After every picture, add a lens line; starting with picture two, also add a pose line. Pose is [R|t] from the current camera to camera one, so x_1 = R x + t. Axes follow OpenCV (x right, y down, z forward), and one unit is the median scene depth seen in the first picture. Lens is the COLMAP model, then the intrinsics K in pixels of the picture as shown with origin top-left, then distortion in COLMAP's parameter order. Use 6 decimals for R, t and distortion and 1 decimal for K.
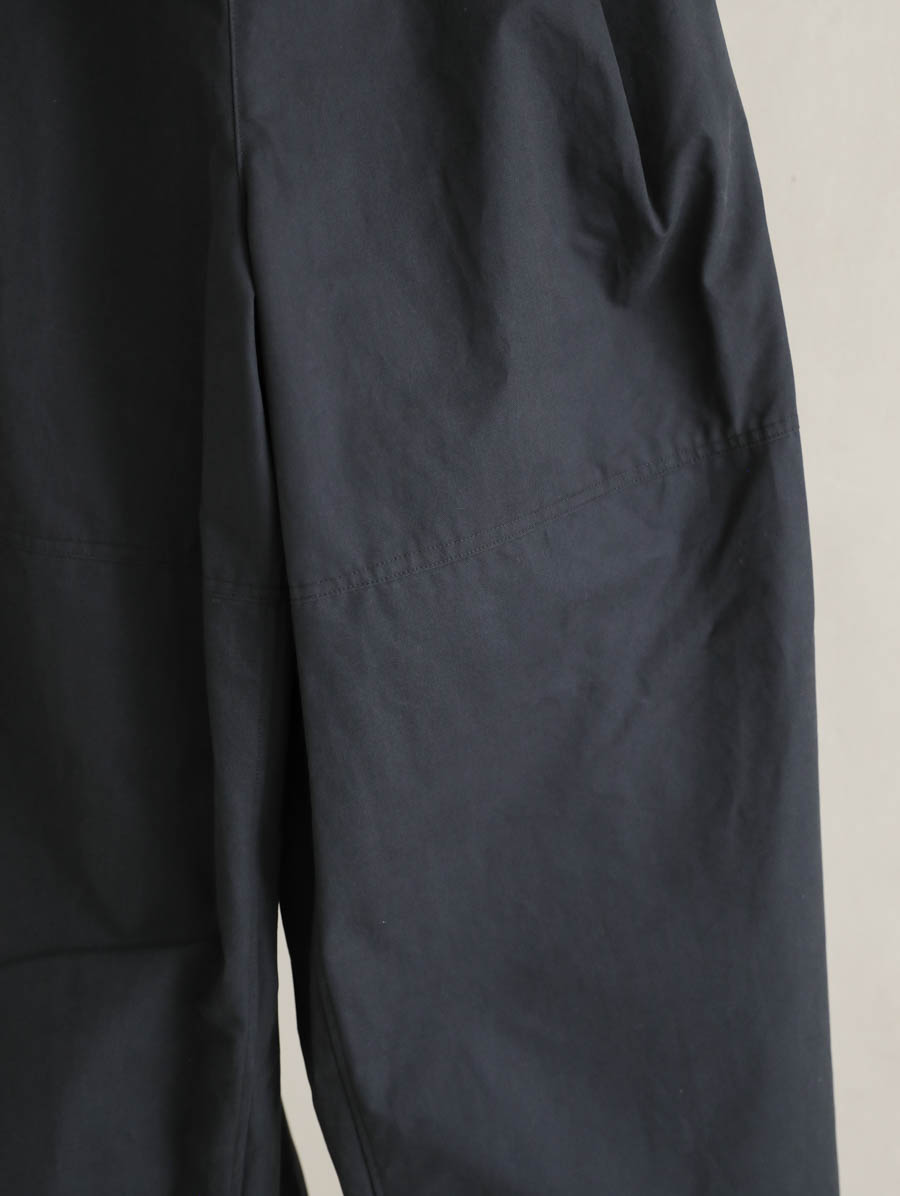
lens RADIAL K [[1728.5, 0, 414.1], [0, 1728.5, 586.2], [0, 0, 1]] dist [0.041549, 0.000000]
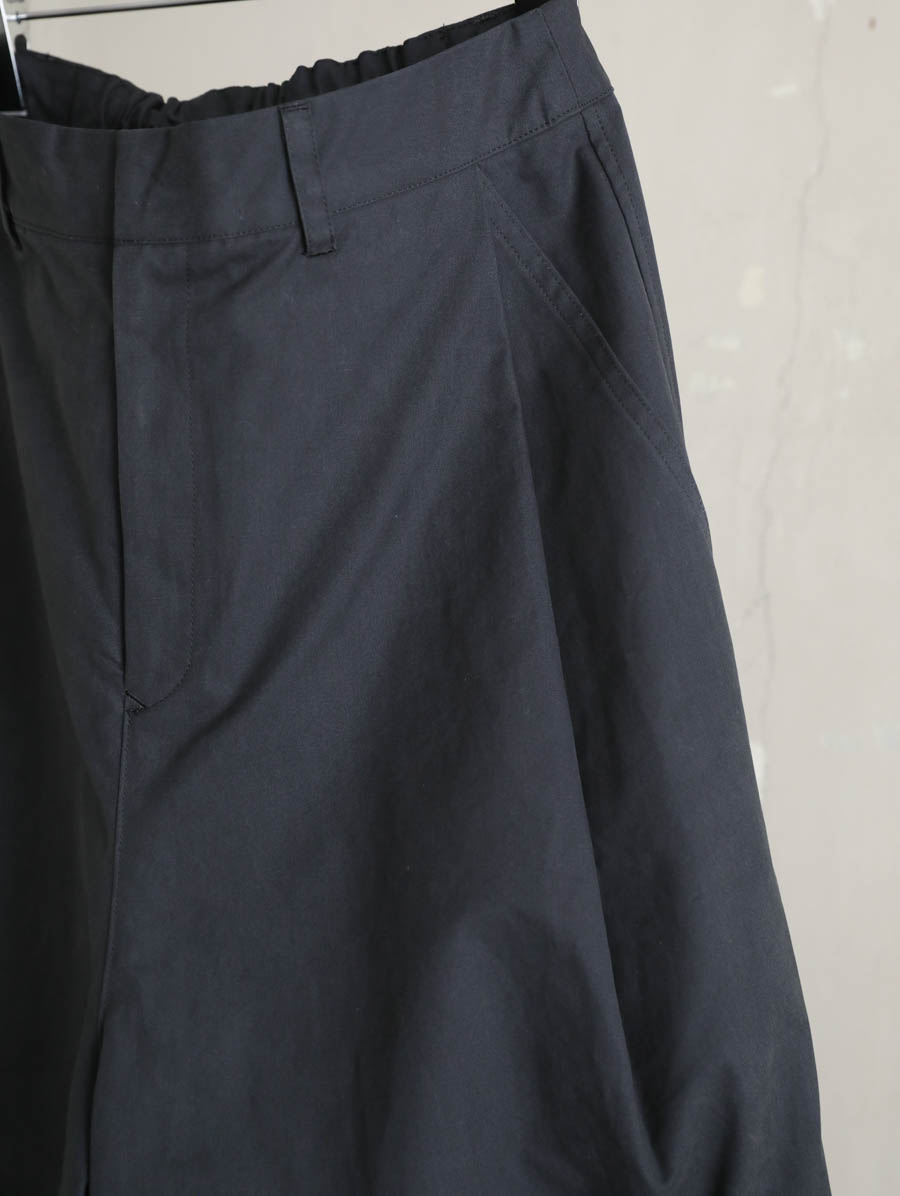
lens RADIAL K [[1728.5, 0, 445.3], [0, 1728.5, 594.3], [0, 0, 1]] dist [0.041549, 0.000000]
pose [[0.900018, 0.119353, -0.419193, 0.338113], [-0.183878, 0.975972, -0.116912, -0.341832], [0.395167, 0.182303, 0.900338, 0.258550]]
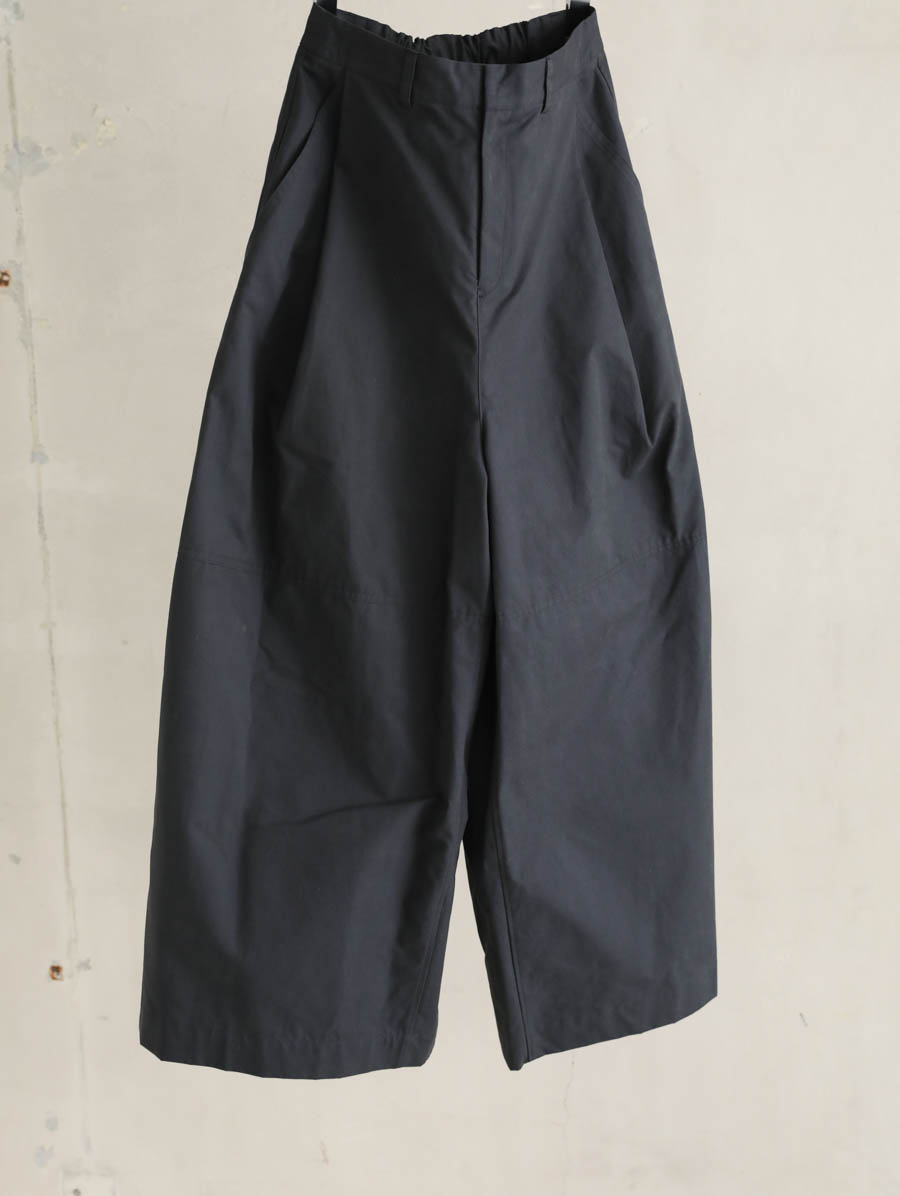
lens RADIAL K [[1728.5, 0, 453.9], [0, 1728.5, 597.6], [0, 0, 1]] dist [0.041549, 0.000000]
pose [[0.969450, -0.008303, 0.245148, -0.600106], [0.016162, 0.999417, -0.030063, 0.038648], [-0.244755, 0.033107, 0.969019, -0.959791]]
